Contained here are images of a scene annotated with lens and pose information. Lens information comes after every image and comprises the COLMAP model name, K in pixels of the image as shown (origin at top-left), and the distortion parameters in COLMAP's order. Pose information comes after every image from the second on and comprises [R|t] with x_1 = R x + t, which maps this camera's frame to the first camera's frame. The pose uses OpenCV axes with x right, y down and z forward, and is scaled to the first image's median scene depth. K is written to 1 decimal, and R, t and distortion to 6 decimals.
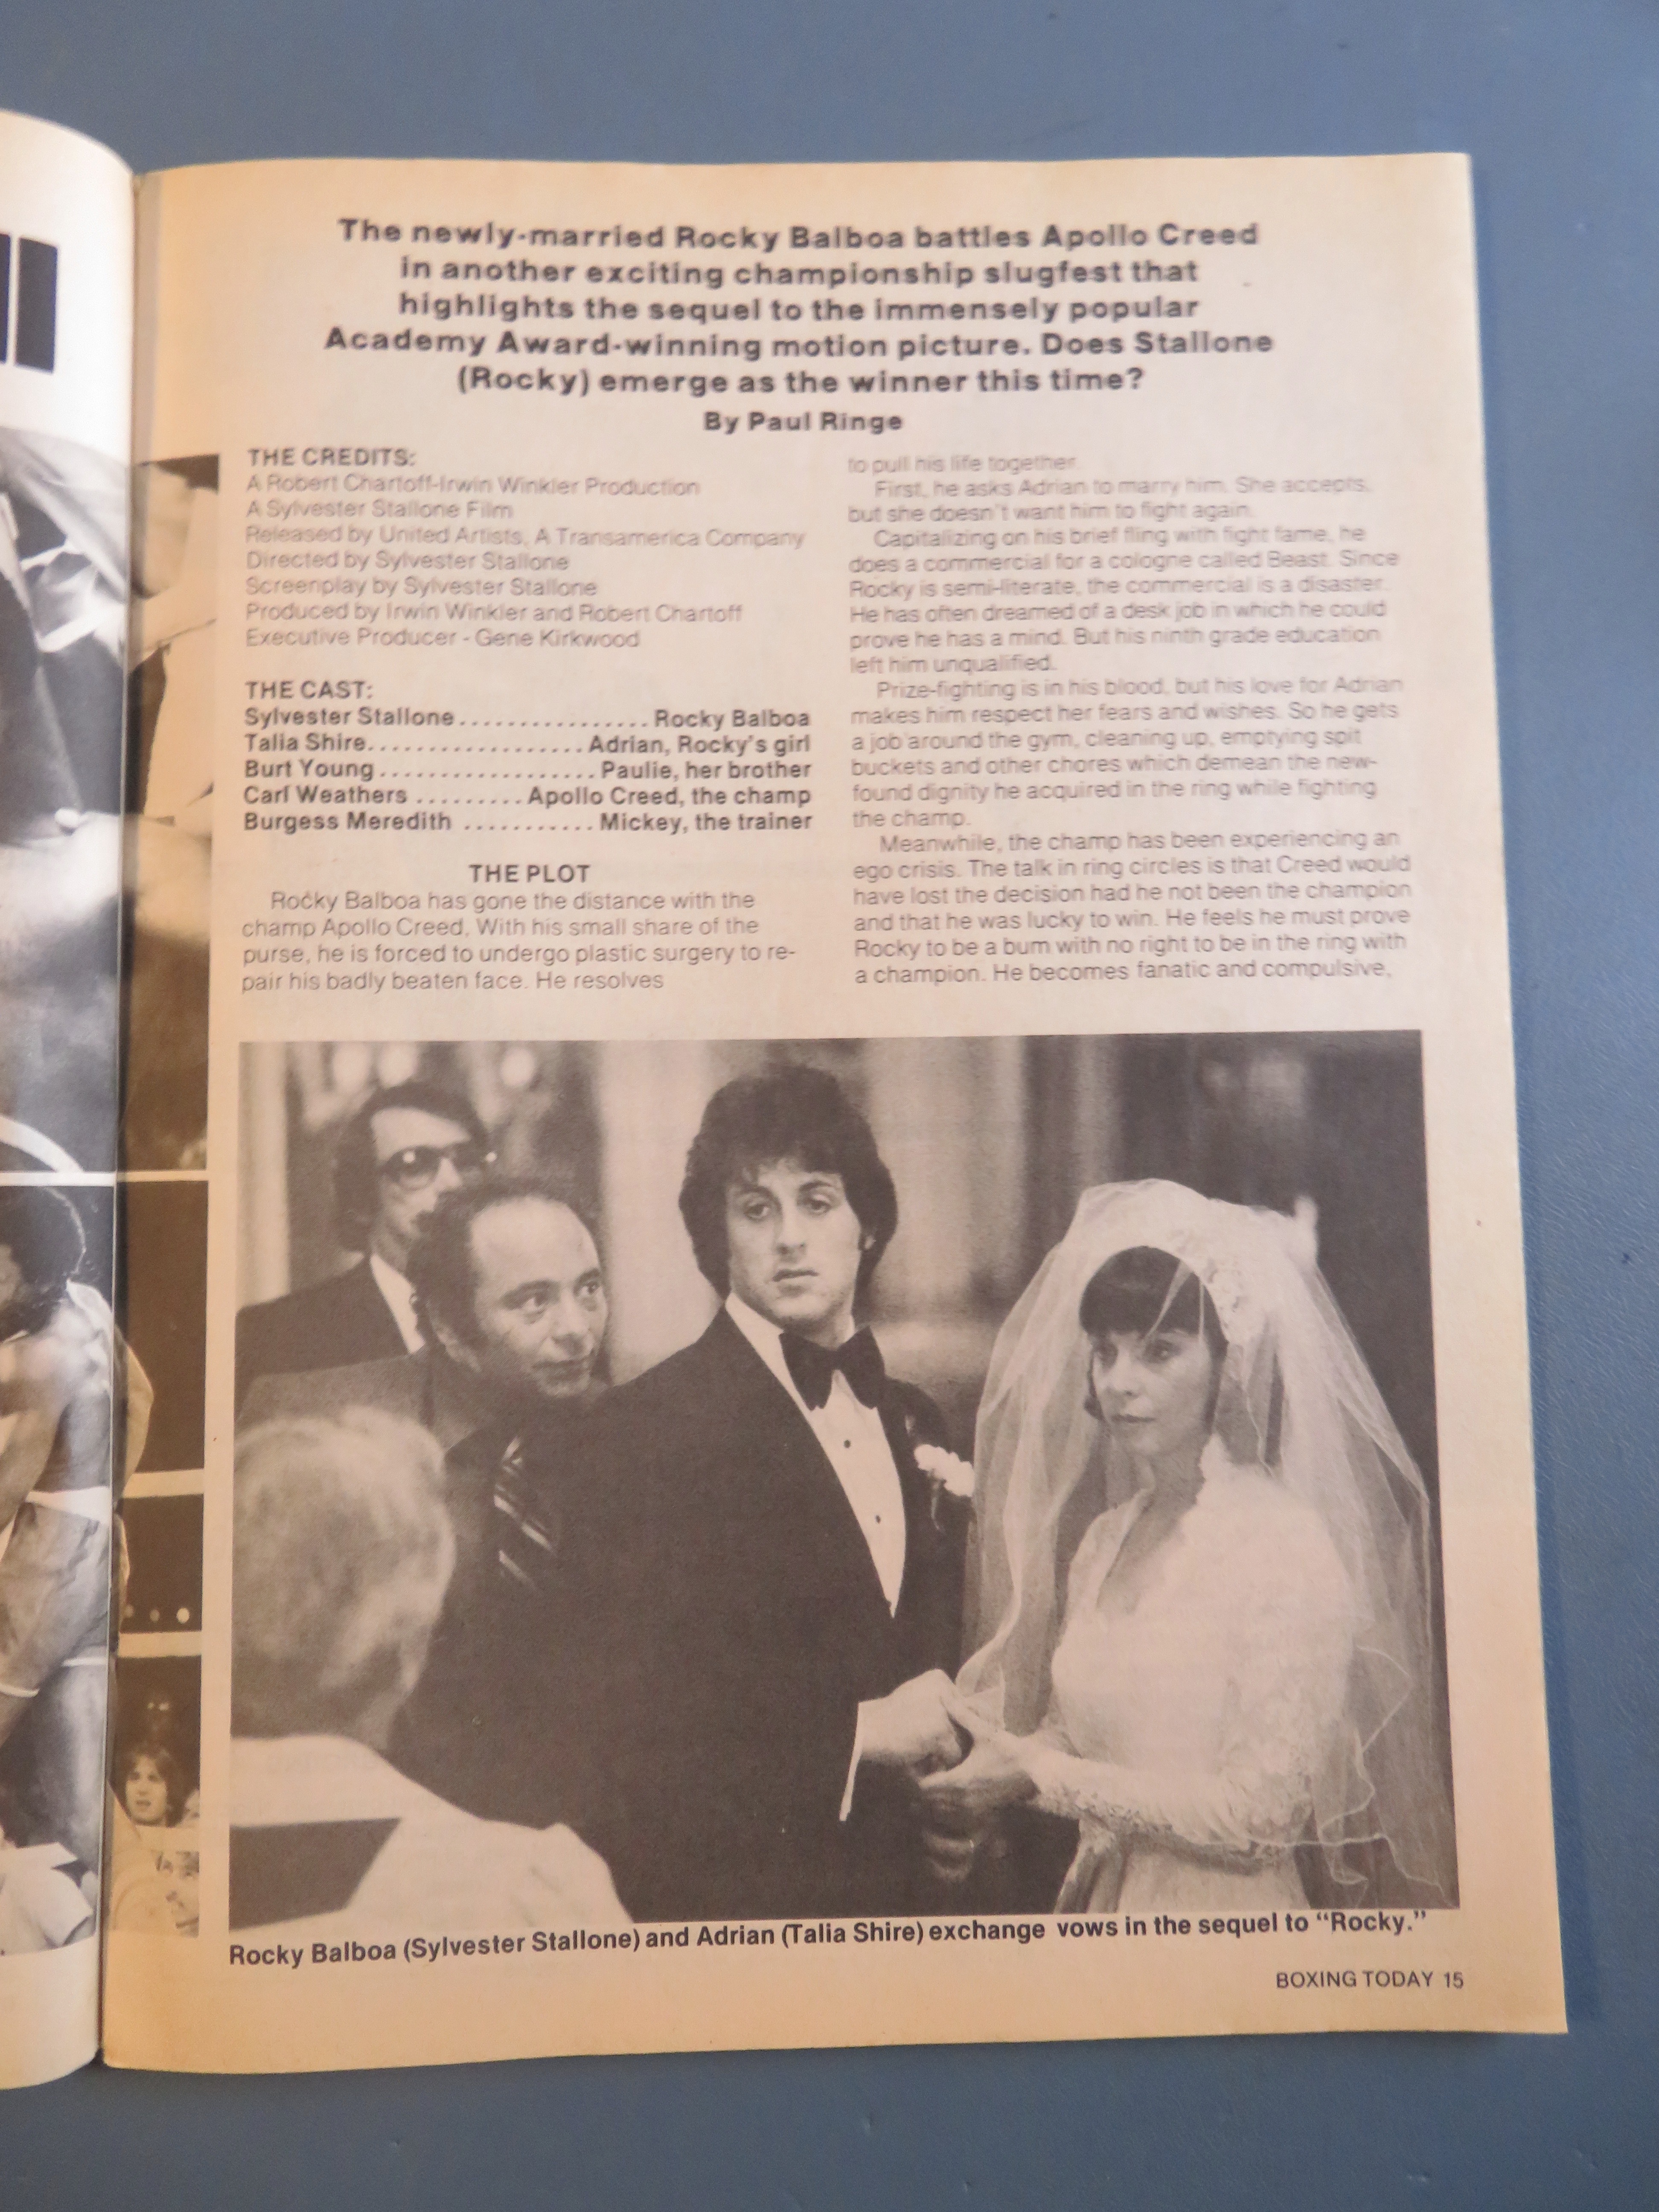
lens RADIAL K [[890.4, 0, 833.3], [0, 890.4, 1116.8], [0, 0, 1]] dist [-0.000887, -0.000490]
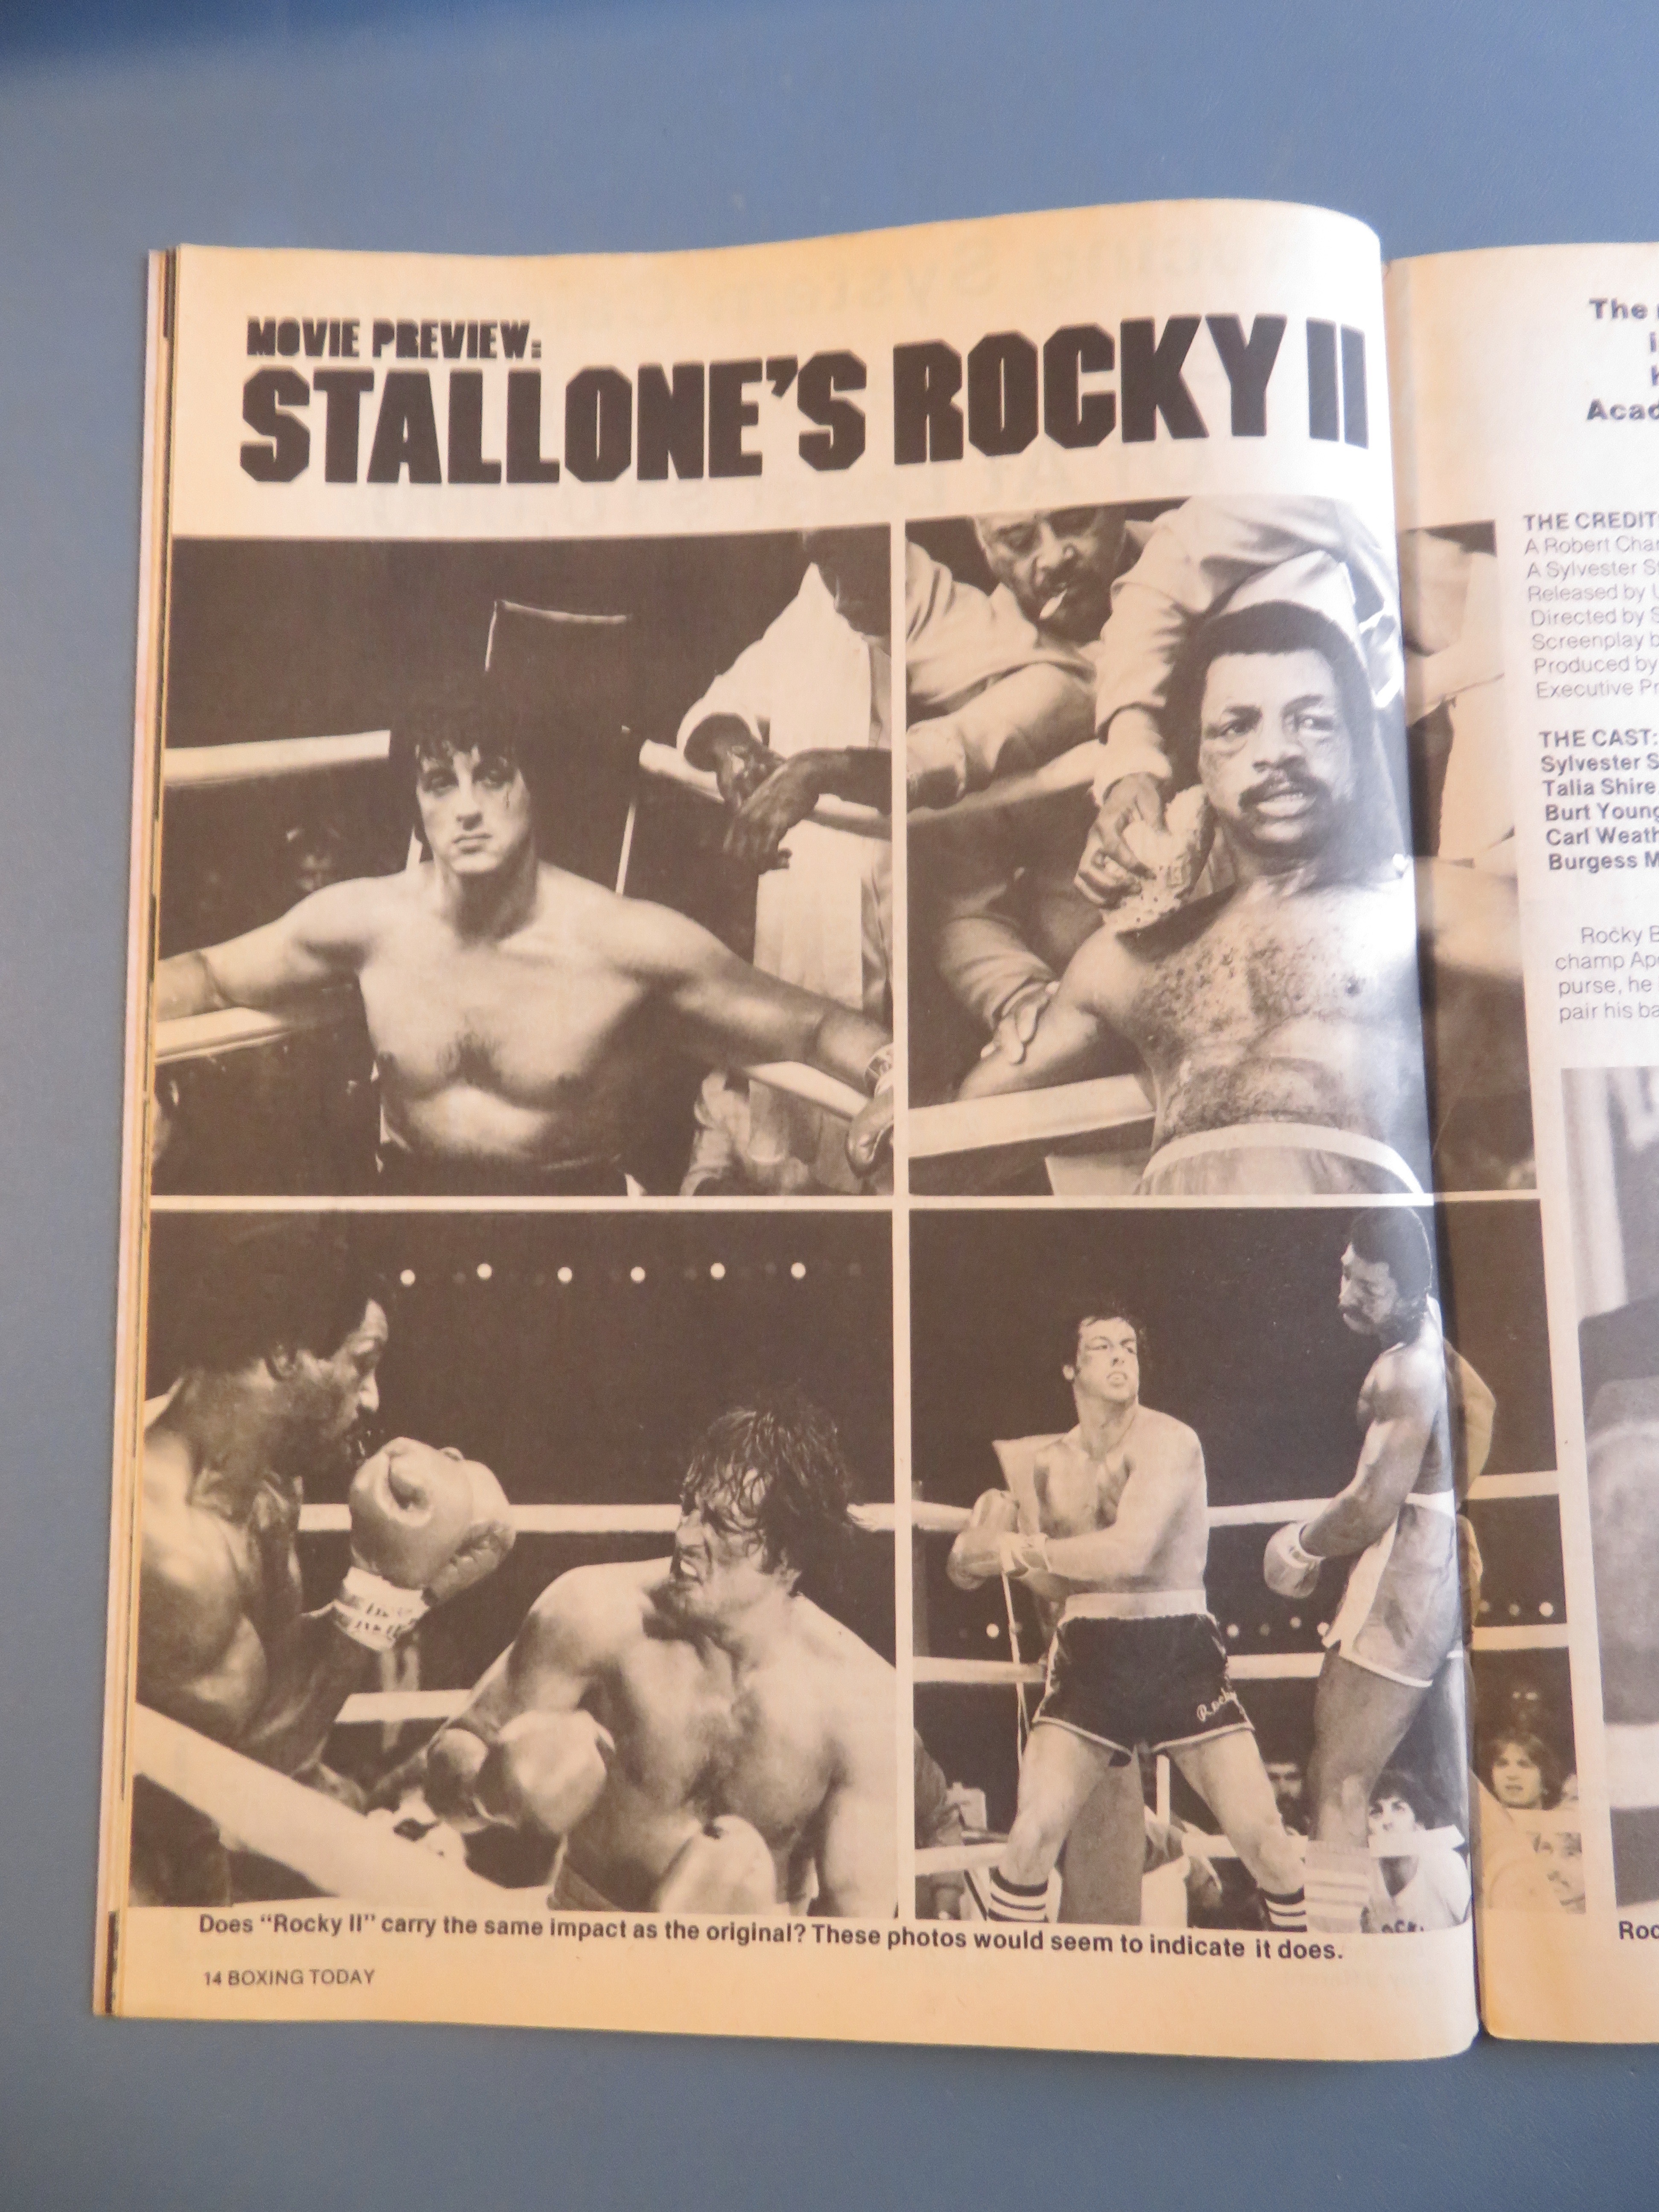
lens RADIAL K [[890.4, 0, 832.1], [0, 890.4, 1115.3], [0, 0, 1]] dist [-0.000887, -0.000490]
pose [[0.999782, -0.016196, -0.013183, -1.535662], [0.016069, 0.999824, -0.009685, -0.032333], [0.013338, 0.009471, 0.999866, -0.077737]]
